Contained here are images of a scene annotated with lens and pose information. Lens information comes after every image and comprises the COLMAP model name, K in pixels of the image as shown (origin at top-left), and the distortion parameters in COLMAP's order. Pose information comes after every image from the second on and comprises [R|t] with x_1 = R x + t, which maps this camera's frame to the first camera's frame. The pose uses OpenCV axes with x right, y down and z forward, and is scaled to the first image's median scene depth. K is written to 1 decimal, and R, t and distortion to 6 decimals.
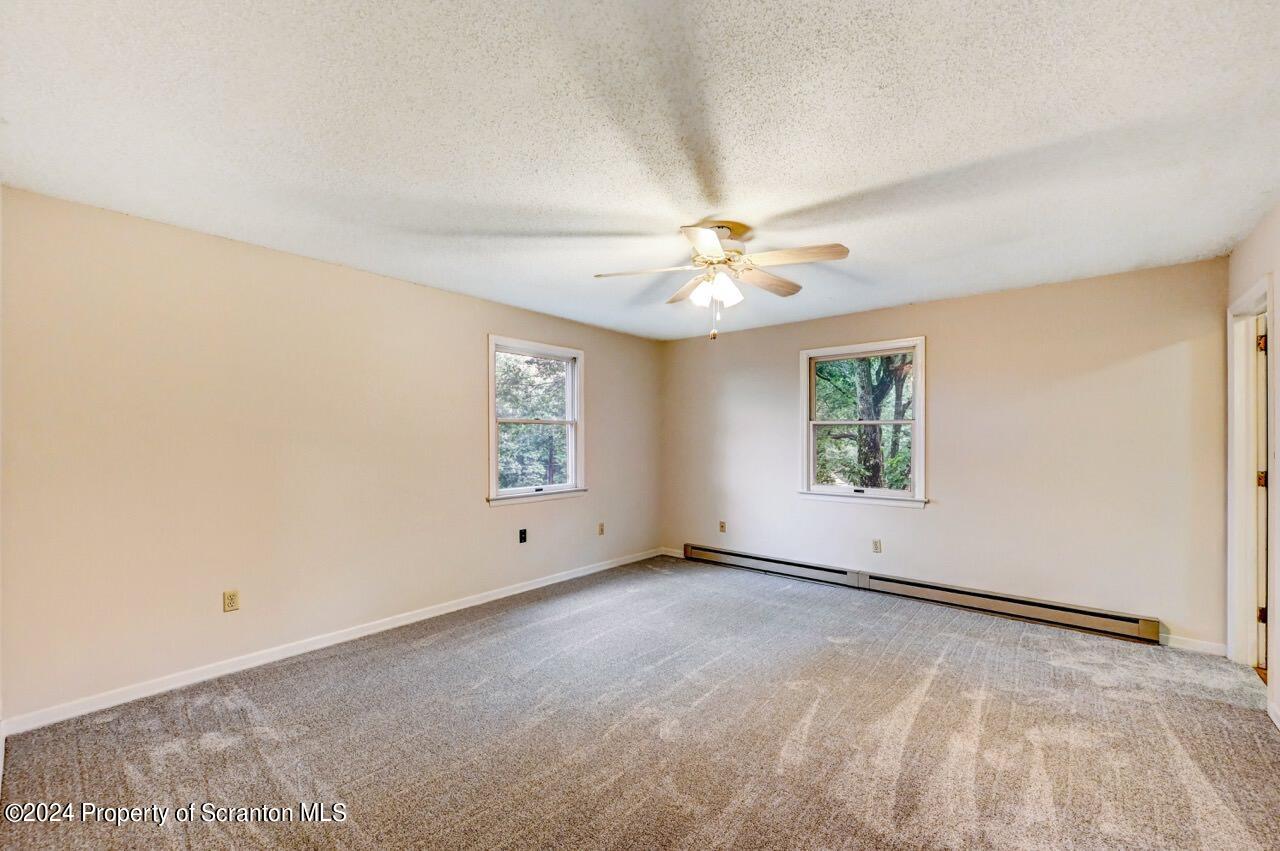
lens RADIAL K [[516.5, 0, 639.4], [0, 516.5, 433.6], [0, 0, 1]] dist [0.000617, -0.000026]
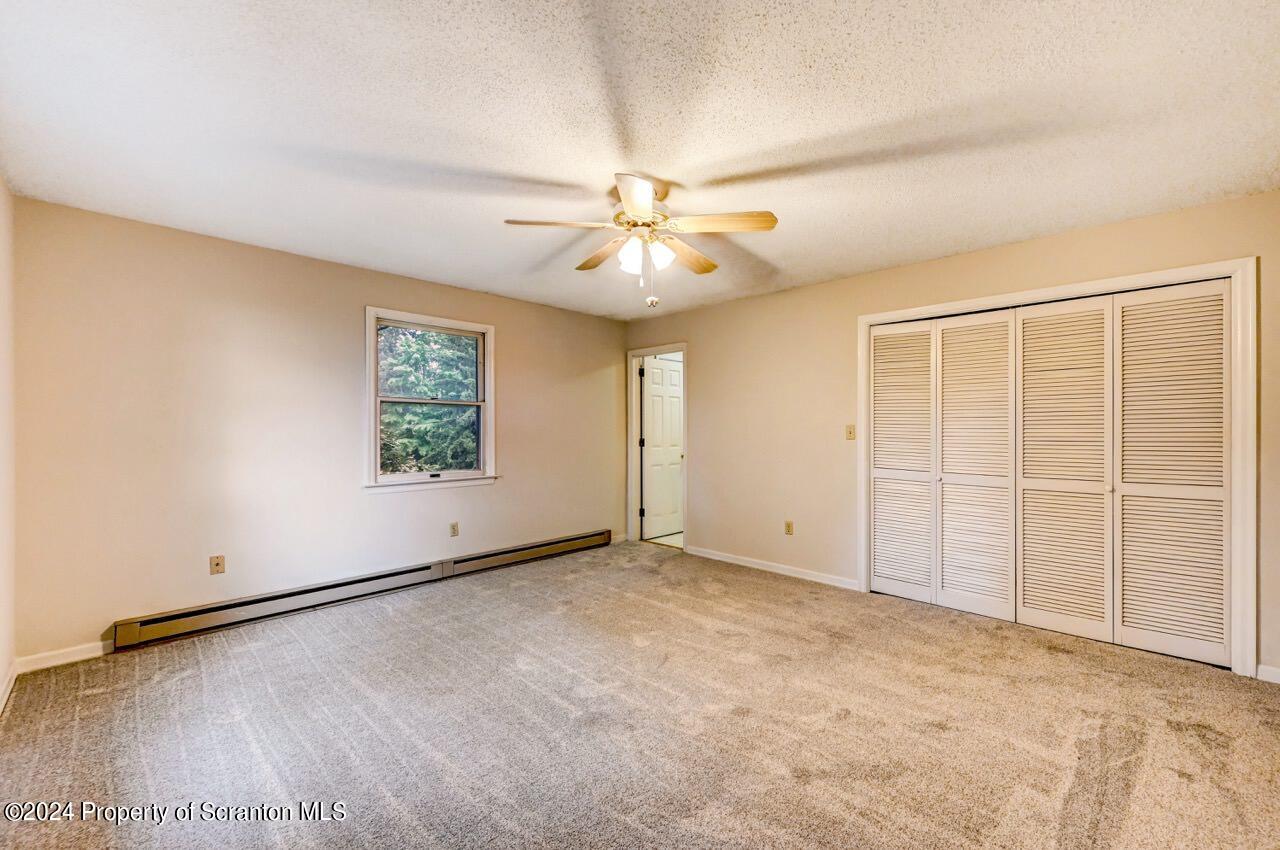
lens RADIAL K [[510.3, 0, 643.9], [0, 510.3, 421.3], [0, 0, 1]] dist [0.000309, 0.000139]
pose [[0.071365, 0.015892, 0.997324, -0.514827], [-0.007361, 0.999854, -0.015406, 0.027591], [-0.997423, -0.006242, 0.071472, 0.618598]]
